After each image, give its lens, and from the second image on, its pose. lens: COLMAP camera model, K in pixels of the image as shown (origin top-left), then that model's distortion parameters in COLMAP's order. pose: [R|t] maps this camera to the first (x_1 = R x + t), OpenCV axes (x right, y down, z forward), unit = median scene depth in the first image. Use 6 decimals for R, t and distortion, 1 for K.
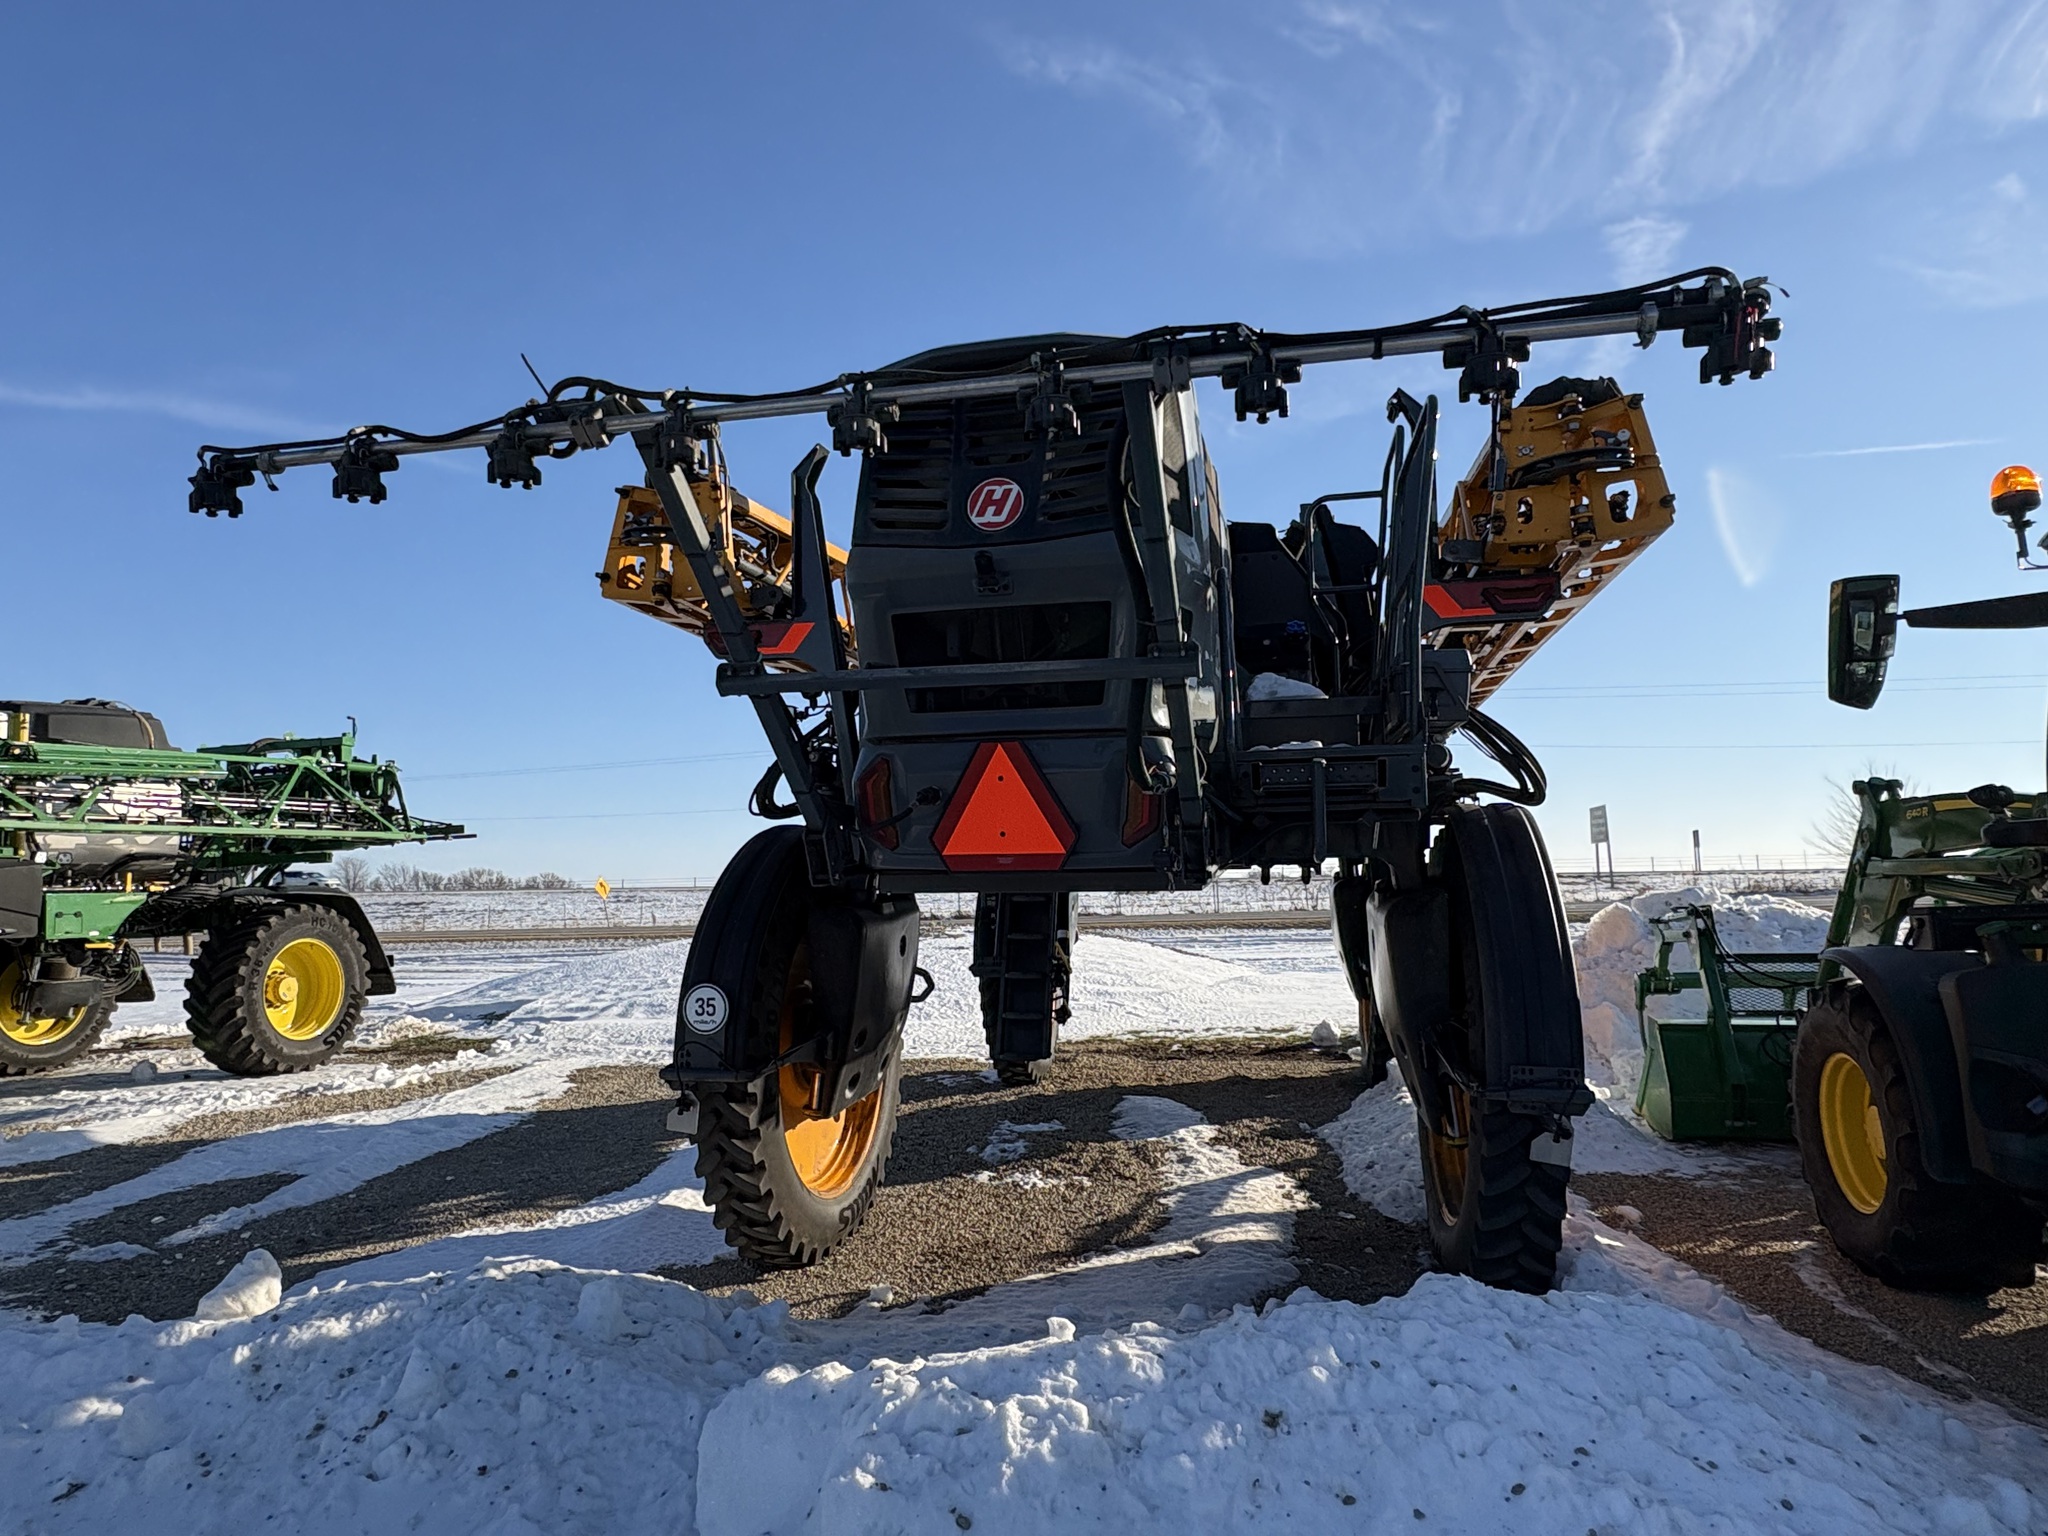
lens RADIAL K [[1172.9, 0, 1014.8], [0, 1172.9, 785.3], [0, 0, 1]] dist [0.000174, 0.000062]
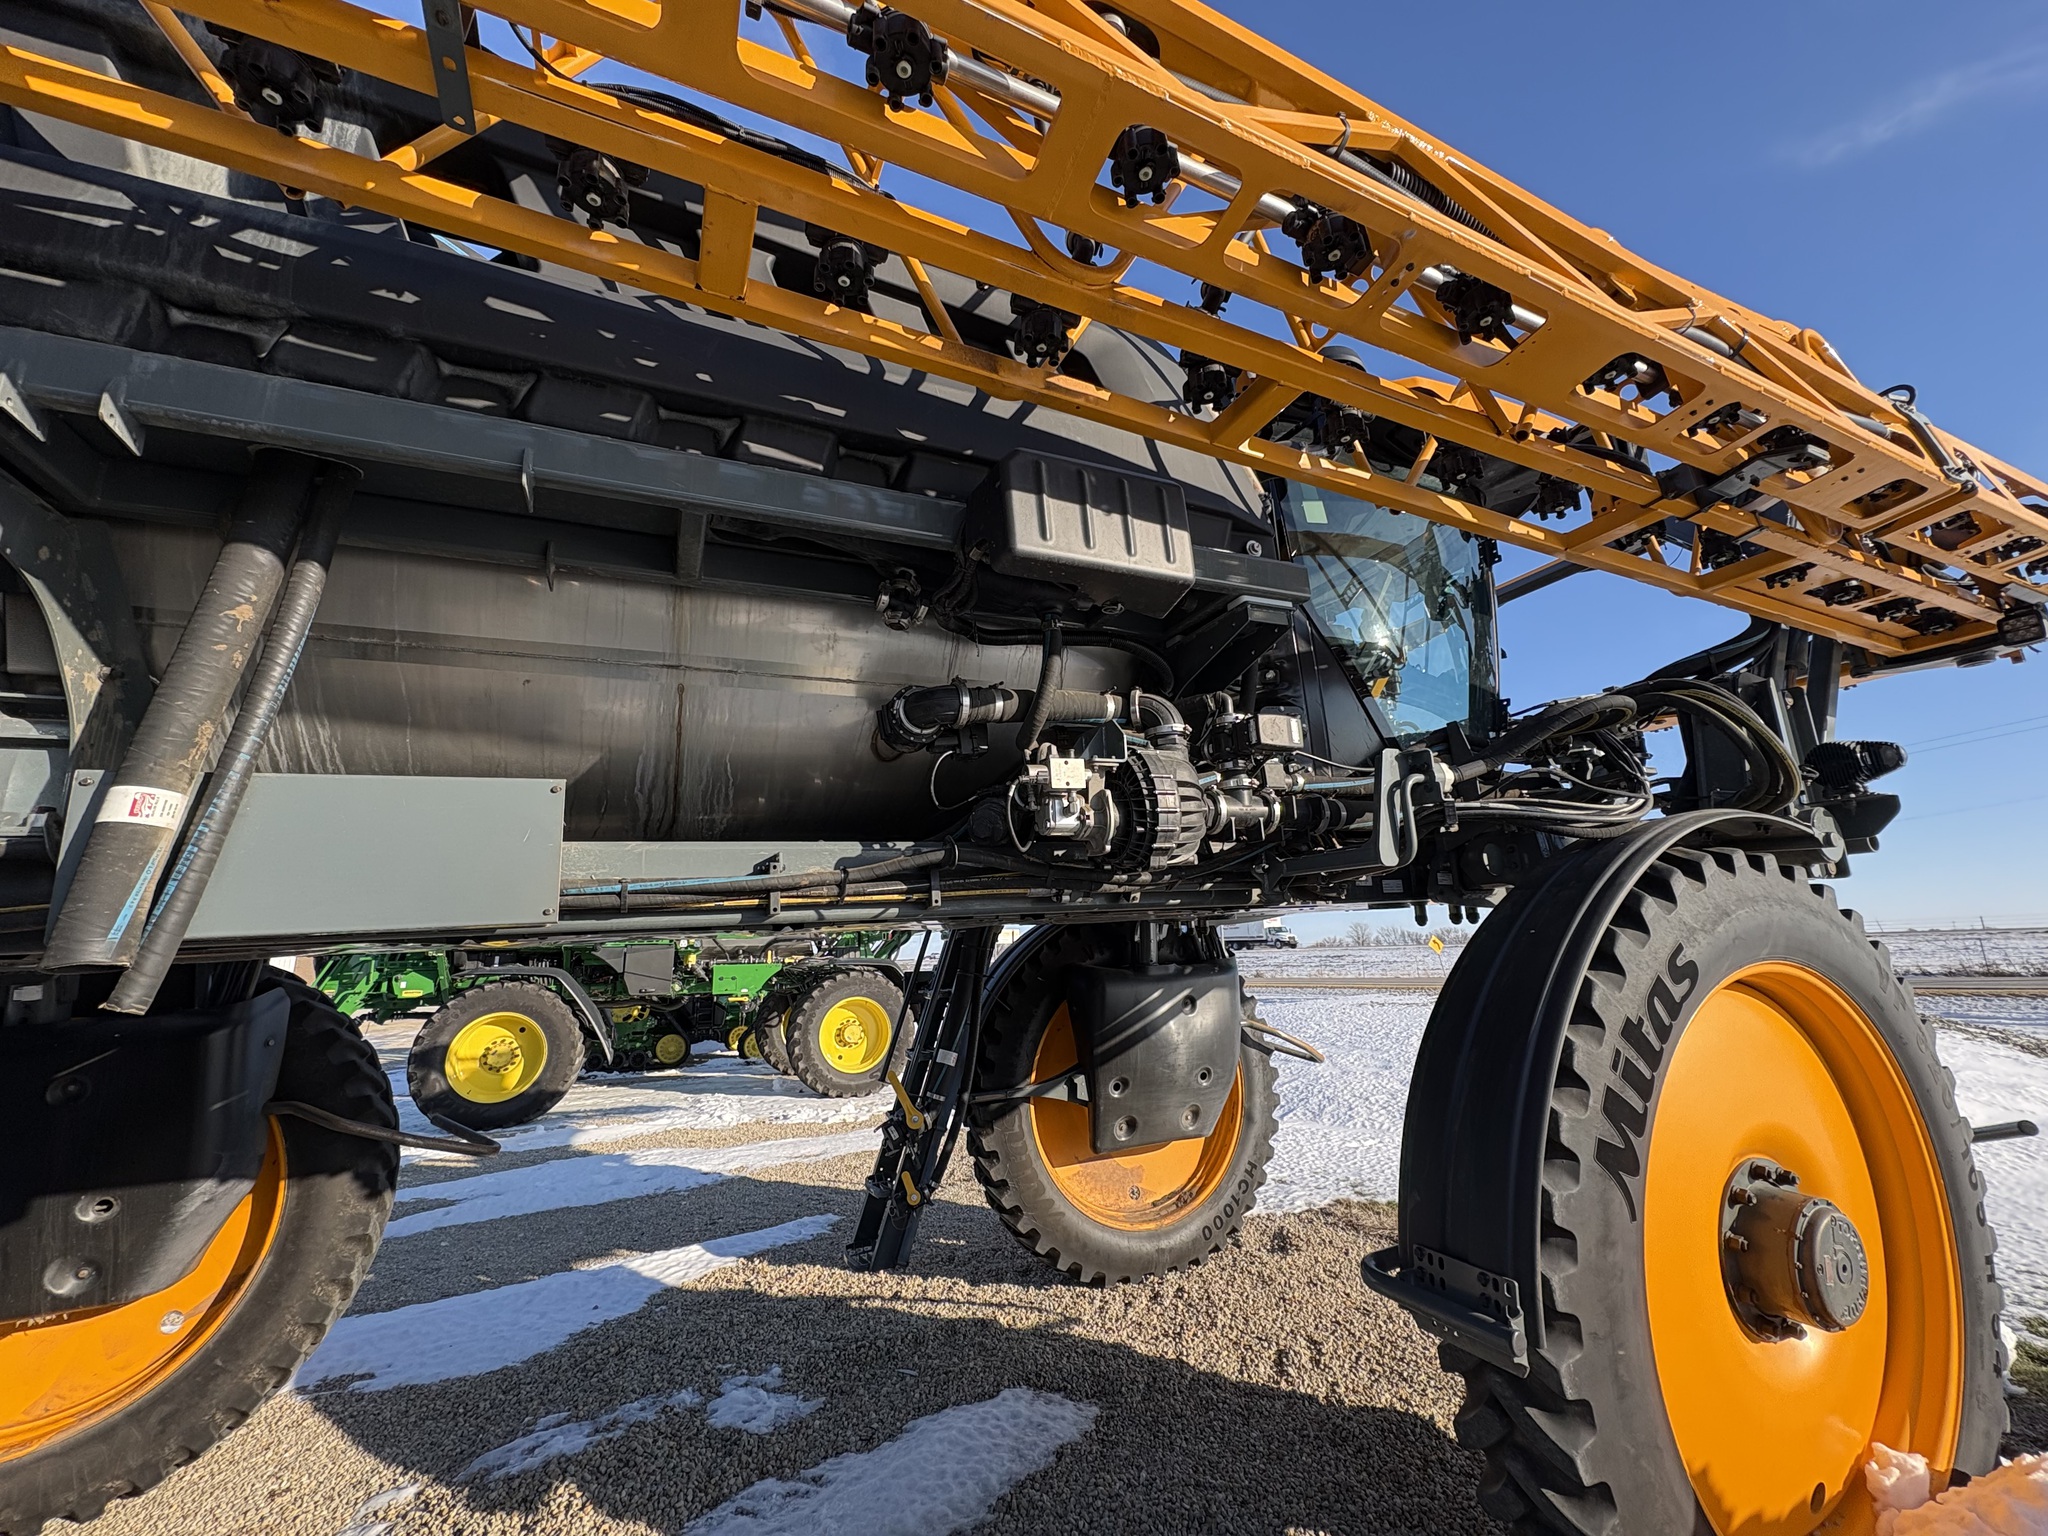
lens RADIAL K [[808.4, 0, 1023.9], [0, 808.4, 770.6], [0, 0, 1]] dist [-0.001325, 0.000050]
pose [[0.607801, -0.177863, -0.773914, 0.351643], [0.082330, 0.983455, -0.161361, 0.042839], [0.789810, 0.034359, 0.612389, 0.639725]]
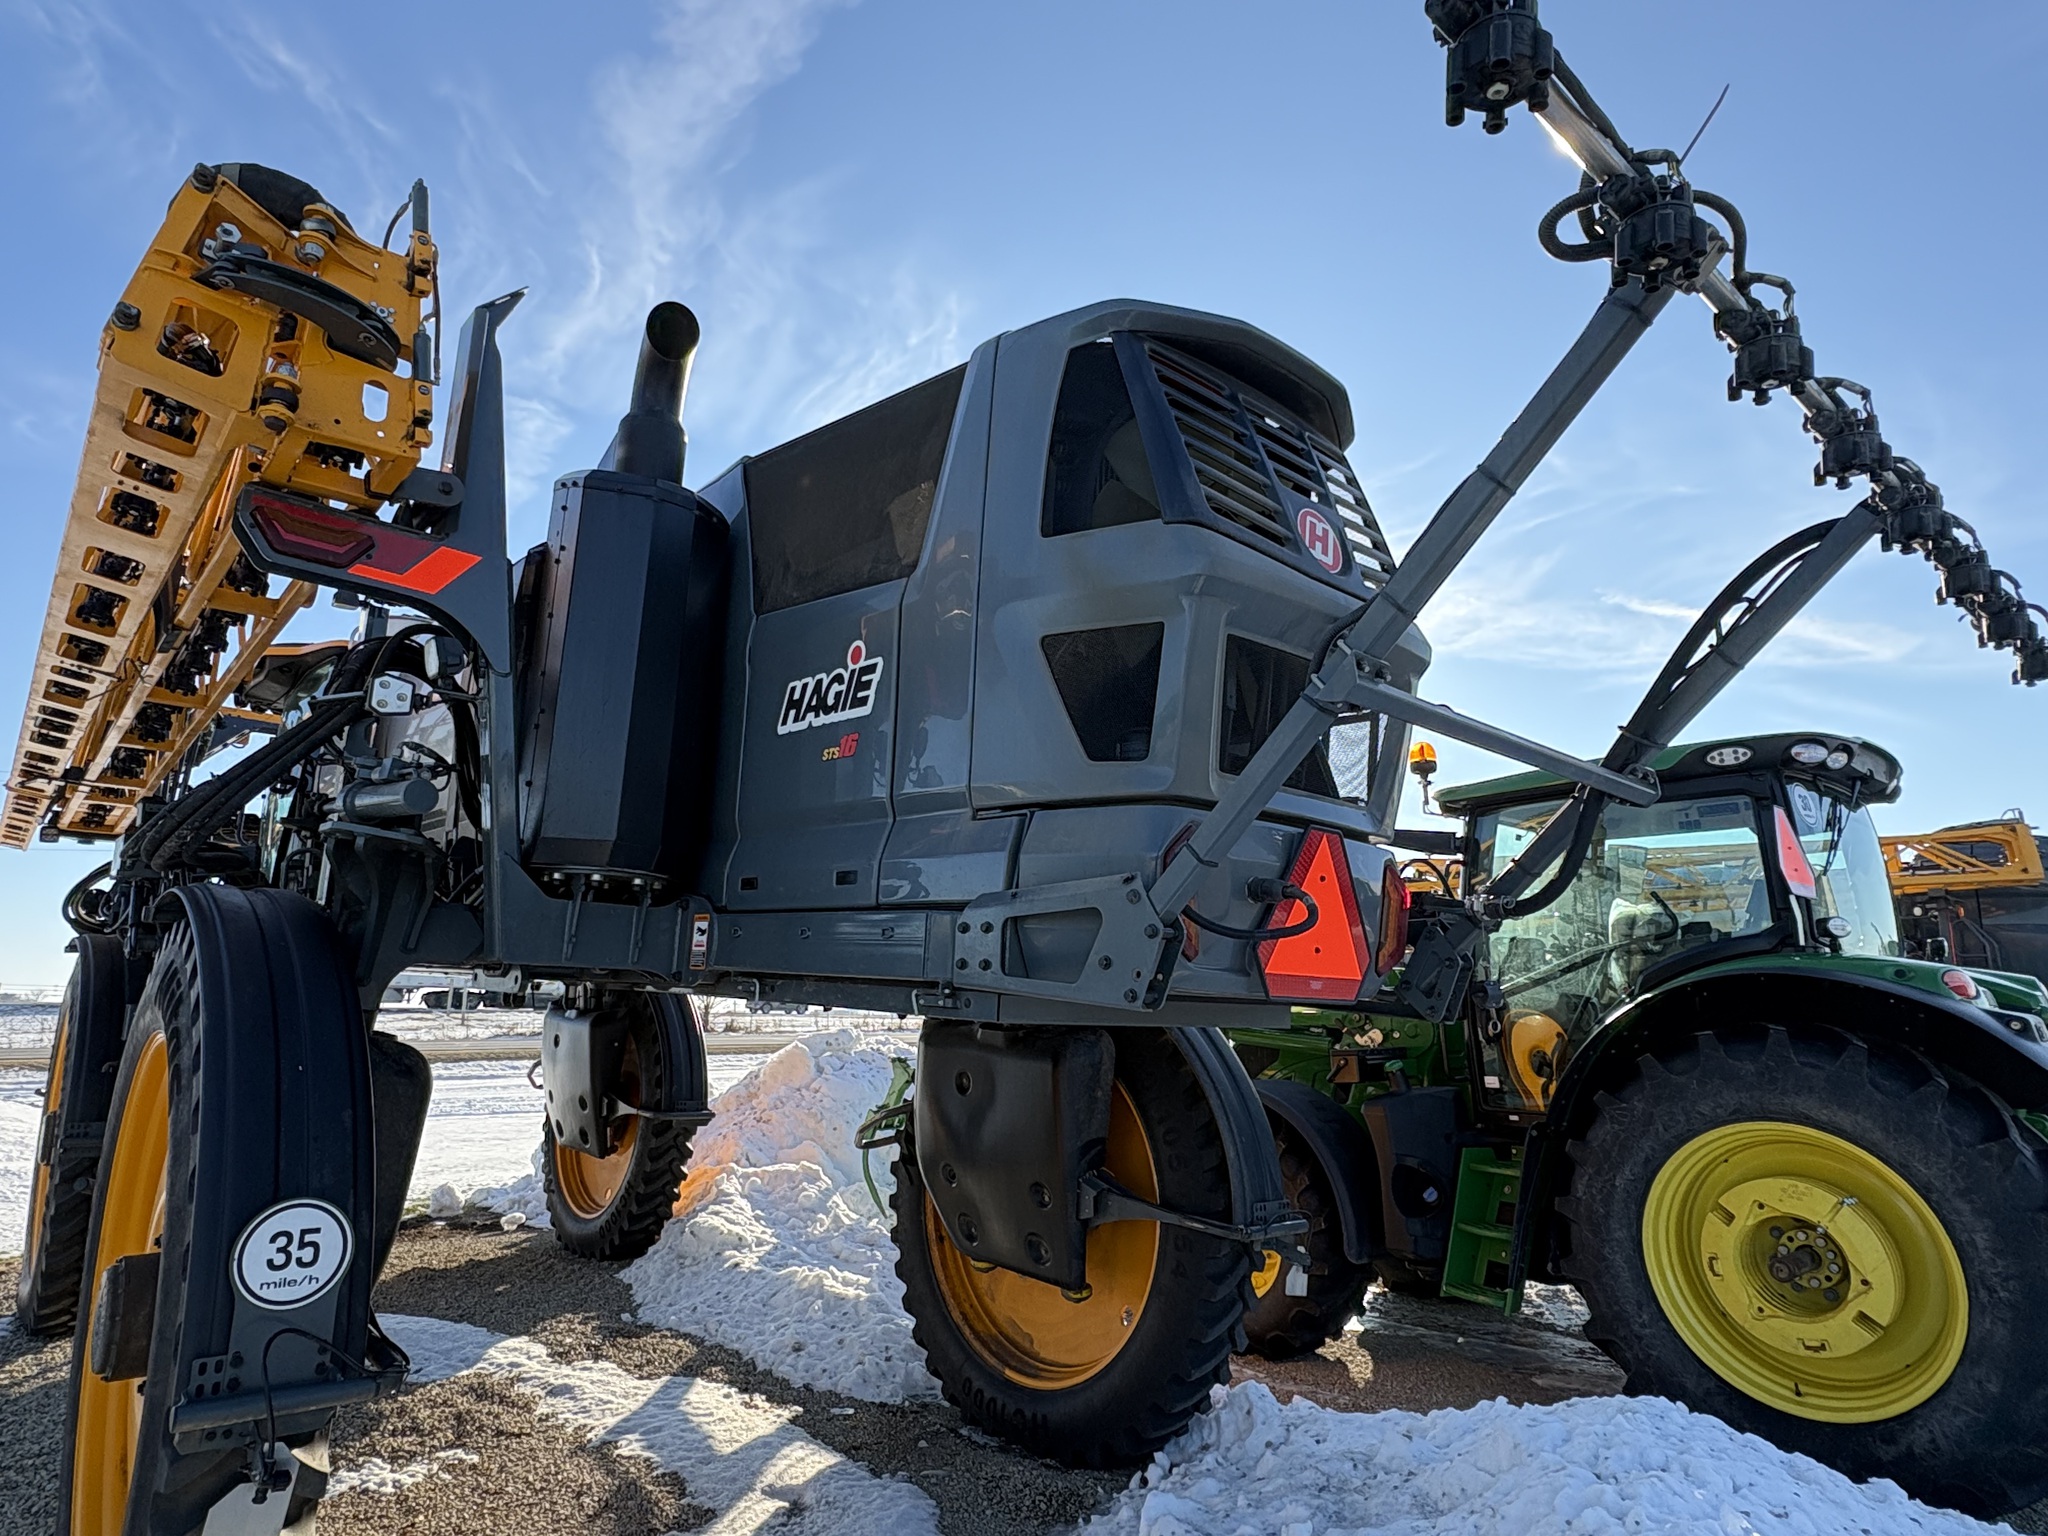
lens RADIAL K [[1172.9, 0, 1011.1], [0, 1172.9, 779.6], [0, 0, 1]] dist [0.000174, 0.000062]
pose [[0.586304, 0.186198, 0.788402, -0.229186], [-0.091783, 0.982228, -0.163719, 0.022976], [-0.804875, 0.023627, 0.592974, 0.212594]]
